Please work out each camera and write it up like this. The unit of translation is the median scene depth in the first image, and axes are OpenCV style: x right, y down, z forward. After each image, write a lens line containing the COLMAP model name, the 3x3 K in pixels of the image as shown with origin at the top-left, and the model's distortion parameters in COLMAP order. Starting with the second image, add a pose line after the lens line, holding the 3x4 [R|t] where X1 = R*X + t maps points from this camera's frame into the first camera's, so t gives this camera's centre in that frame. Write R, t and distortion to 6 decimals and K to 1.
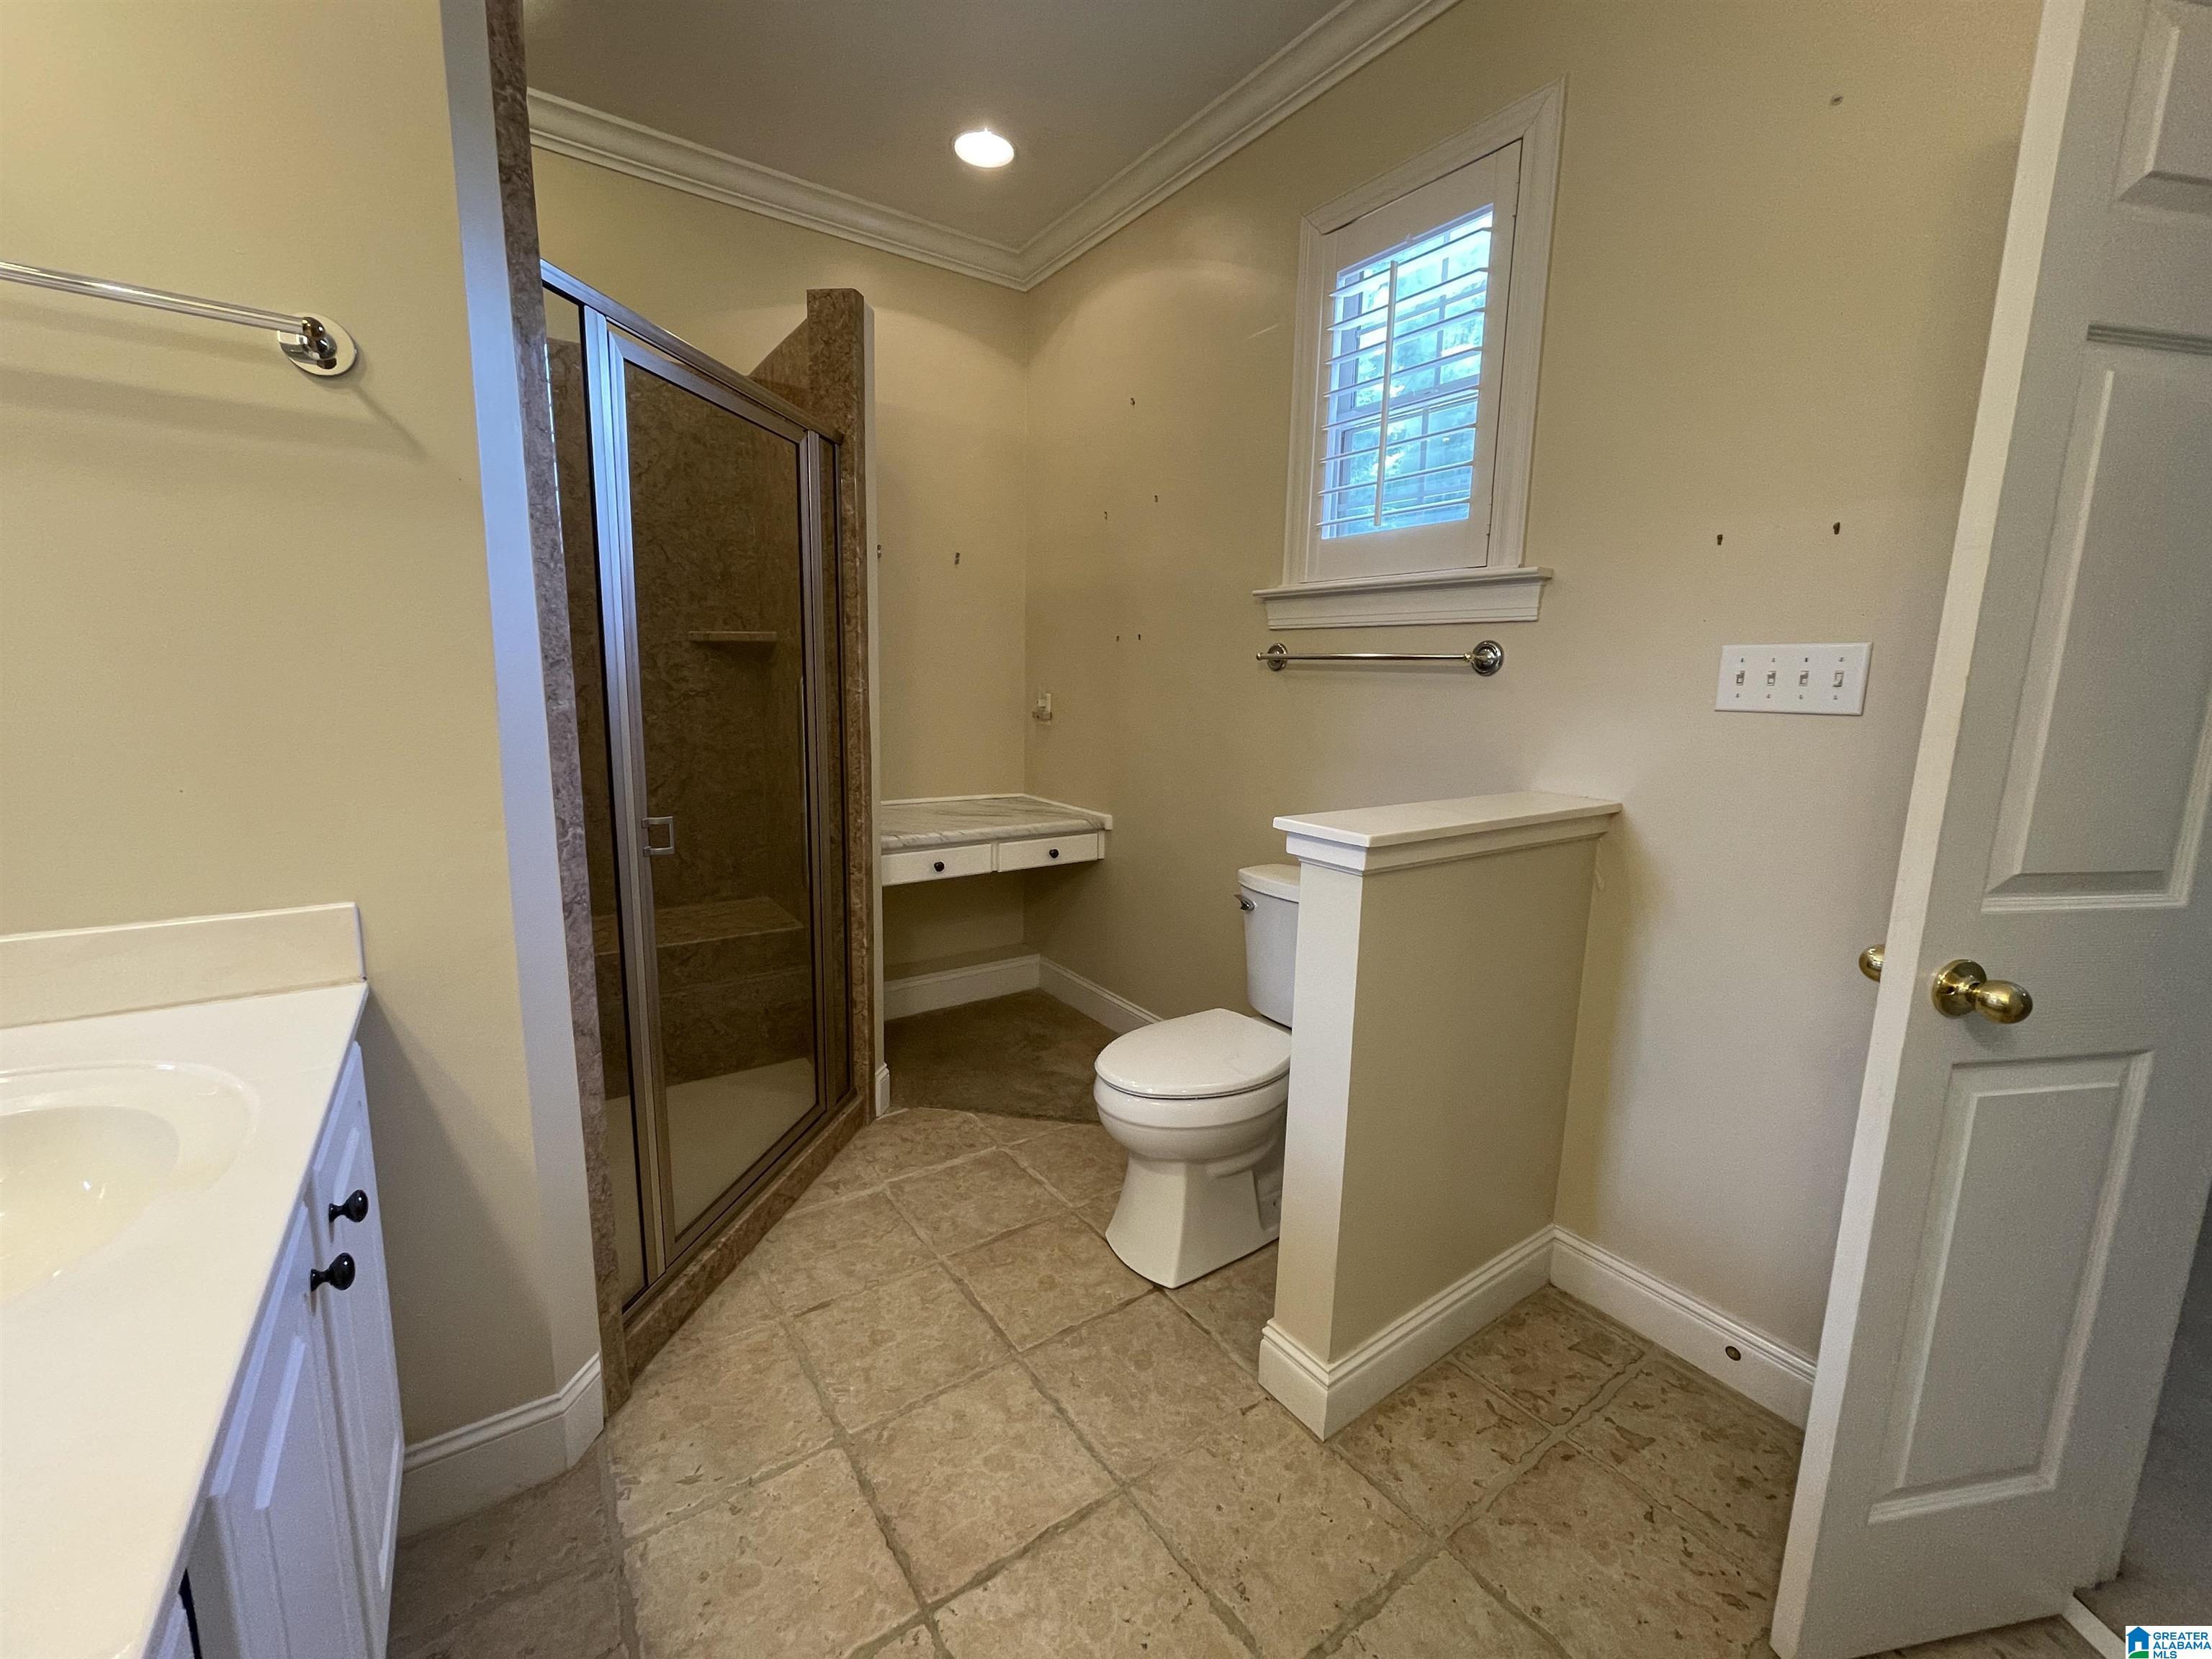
lens RADIAL K [[884.3, 0, 1095.4], [0, 884.3, 821.1], [0, 0, 1]] dist [-0.004910, 0.000381]
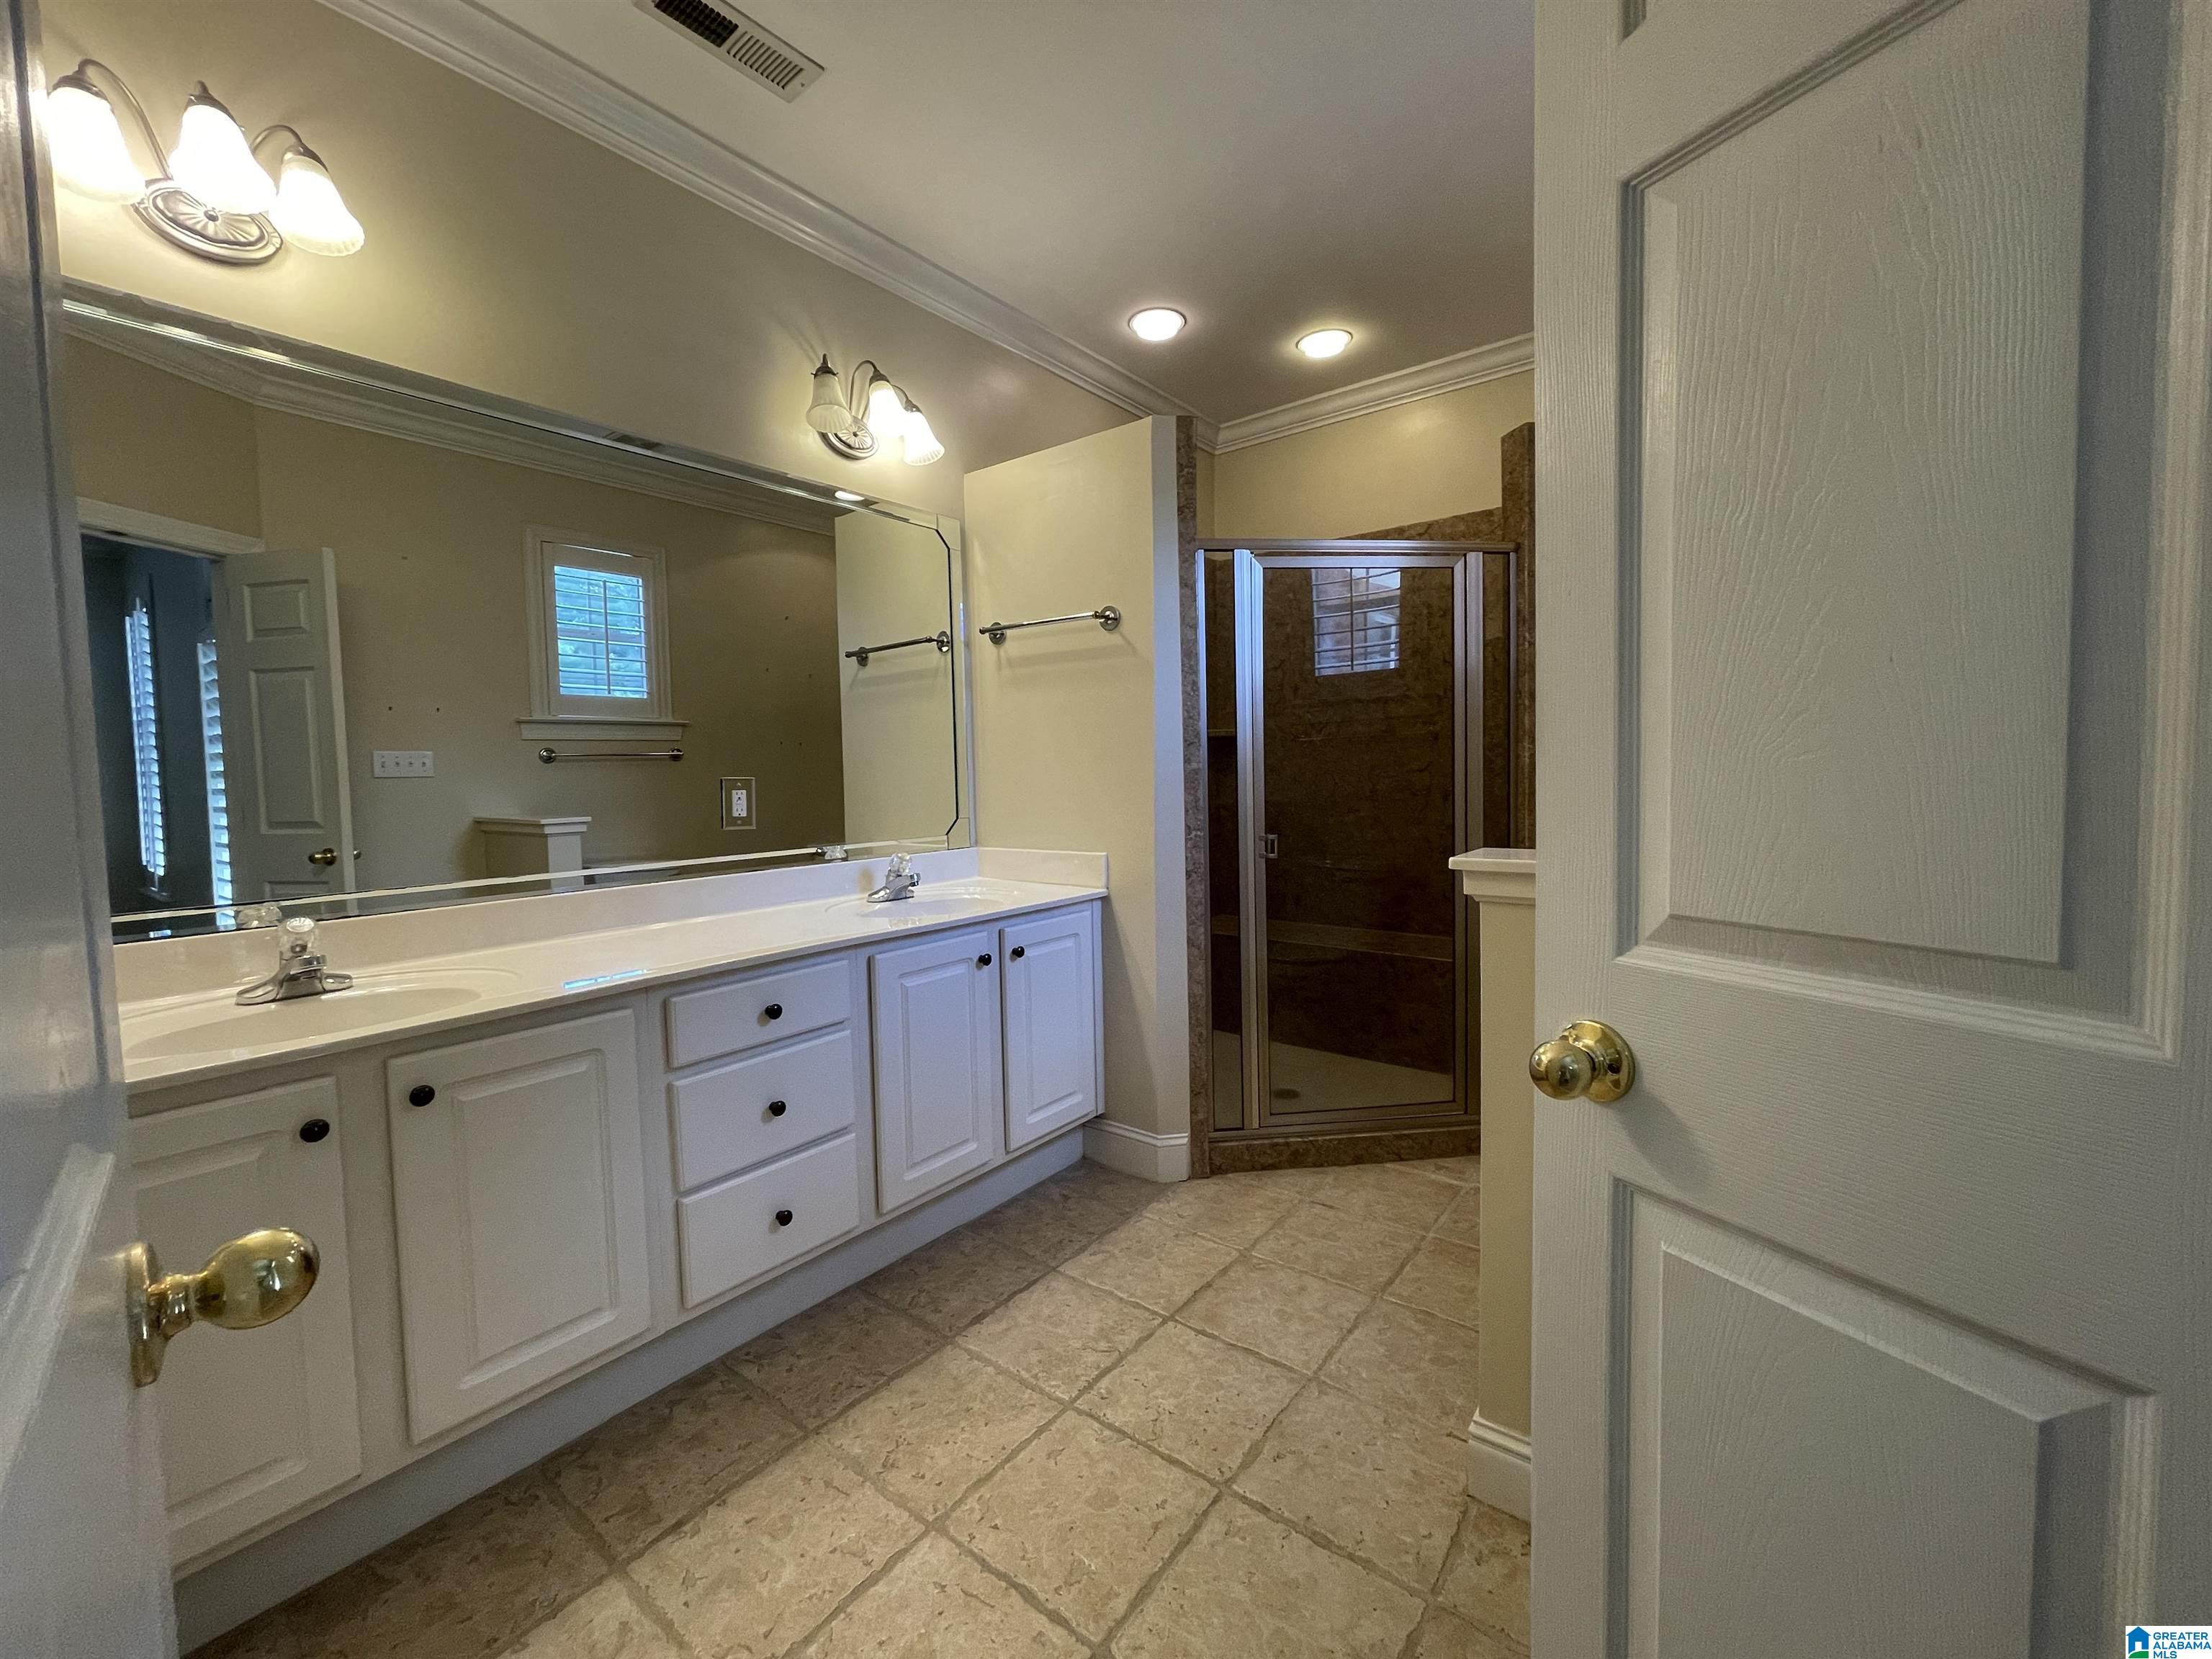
lens RADIAL K [[896.9, 0, 1117.4], [0, 896.9, 815.1], [0, 0, 1]] dist [-0.001384, 0.000101]
pose [[0.305890, 0.015430, -0.951942, 1.130565], [-0.121754, 0.992293, -0.023040, 0.036828], [0.944250, 0.122950, 0.305411, 0.261836]]
